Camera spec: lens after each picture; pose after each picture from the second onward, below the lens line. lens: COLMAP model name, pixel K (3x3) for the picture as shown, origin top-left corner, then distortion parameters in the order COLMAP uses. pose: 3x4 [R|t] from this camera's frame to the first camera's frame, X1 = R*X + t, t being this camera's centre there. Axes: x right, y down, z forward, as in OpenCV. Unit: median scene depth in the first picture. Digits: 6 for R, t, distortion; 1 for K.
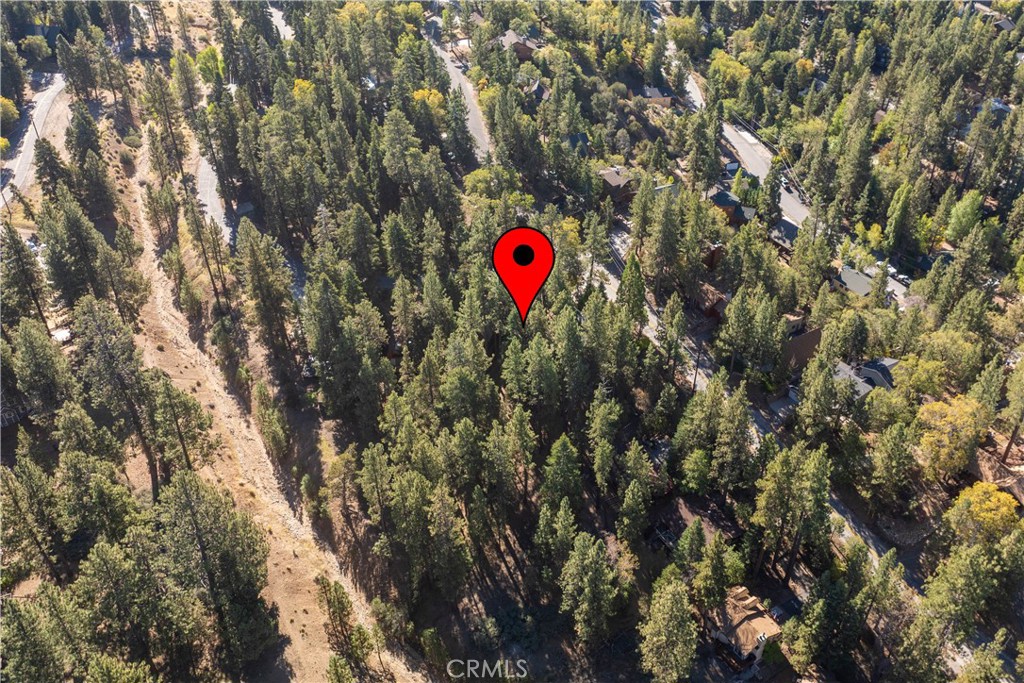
lens RADIAL K [[848.8, 0, 512.0], [0, 848.8, 340.6], [0, 0, 1]] dist [-0.018719, -0.004963]
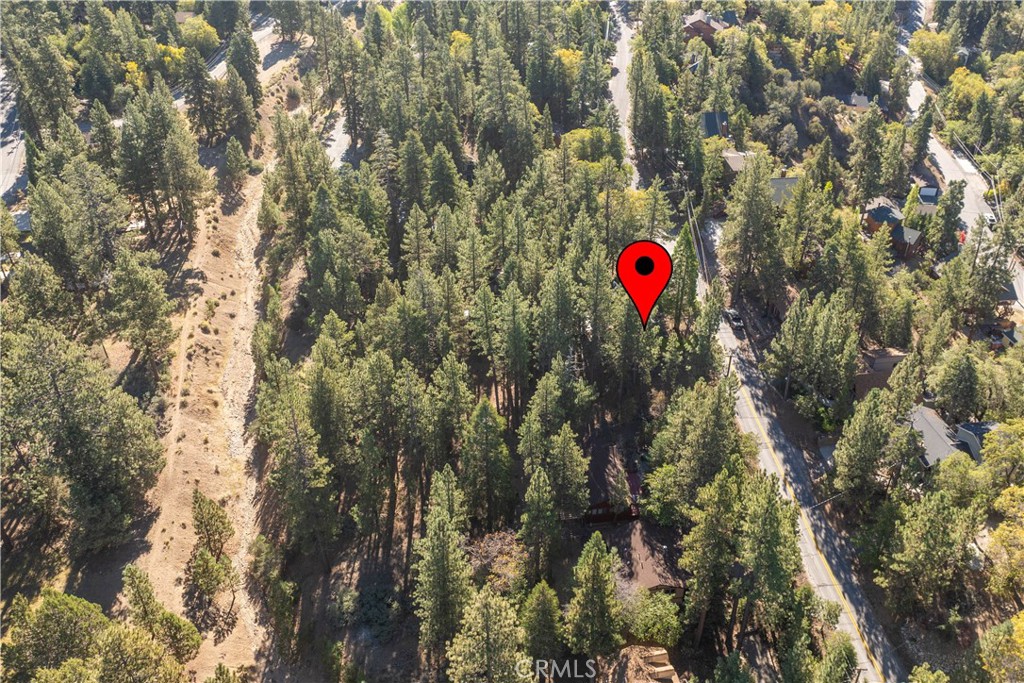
lens RADIAL K [[848.8, 0, 510.4], [0, 848.8, 341.7], [0, 0, 1]] dist [-0.018719, -0.004963]
pose [[0.932576, 0.204288, -0.297605, 0.210035], [-0.216355, 0.976283, -0.007811, 0.040542], [0.288951, 0.071673, 0.954657, 0.152632]]
